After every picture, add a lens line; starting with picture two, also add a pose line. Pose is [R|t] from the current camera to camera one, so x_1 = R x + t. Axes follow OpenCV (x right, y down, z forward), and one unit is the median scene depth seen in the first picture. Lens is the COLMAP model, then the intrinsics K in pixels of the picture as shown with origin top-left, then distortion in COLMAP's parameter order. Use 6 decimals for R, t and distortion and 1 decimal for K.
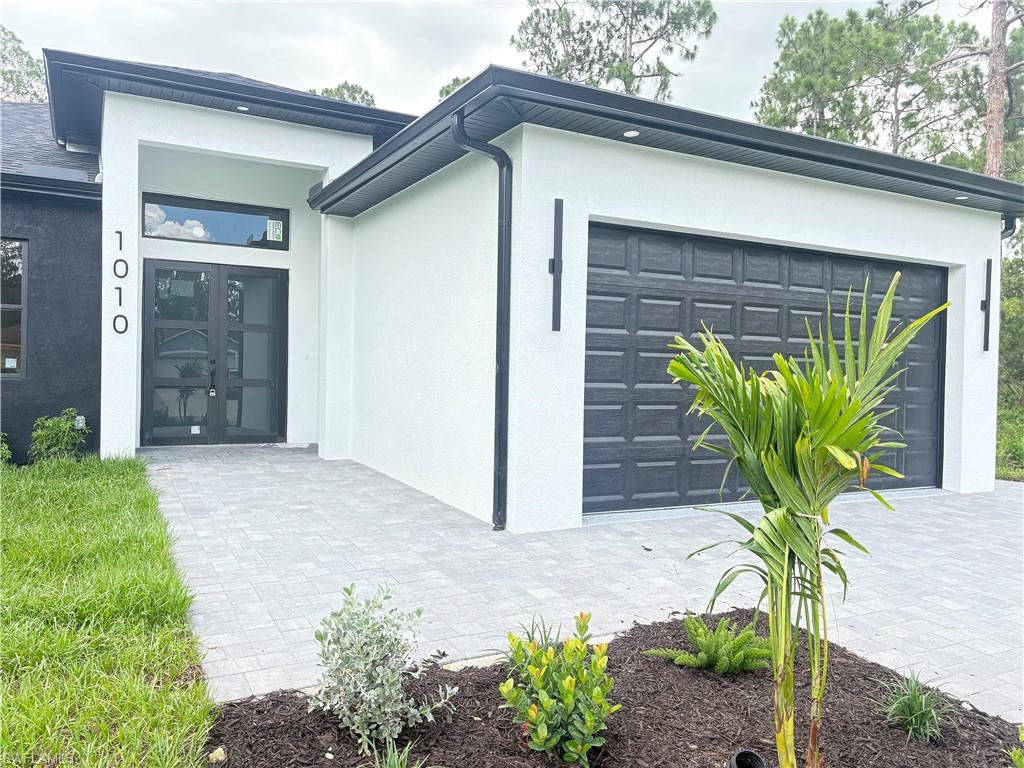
lens RADIAL K [[778.0, 0, 514.6], [0, 778.0, 379.8], [0, 0, 1]] dist [0.028093, 0.001538]
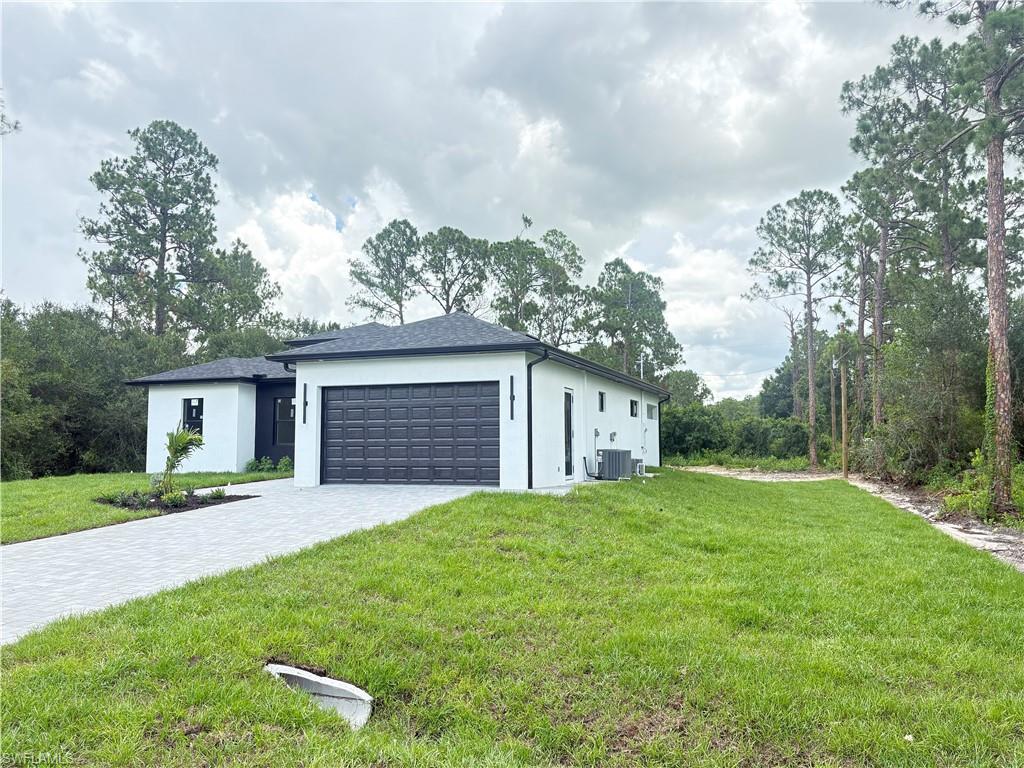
lens RADIAL K [[770.9, 0, 515.1], [0, 770.9, 387.7], [0, 0, 1]] dist [0.065654, -0.070943]
pose [[0.655056, -0.078349, -0.751507, 1.672123], [0.009087, 0.995354, -0.095850, 0.057908], [0.755526, 0.055959, 0.652725, -0.246405]]
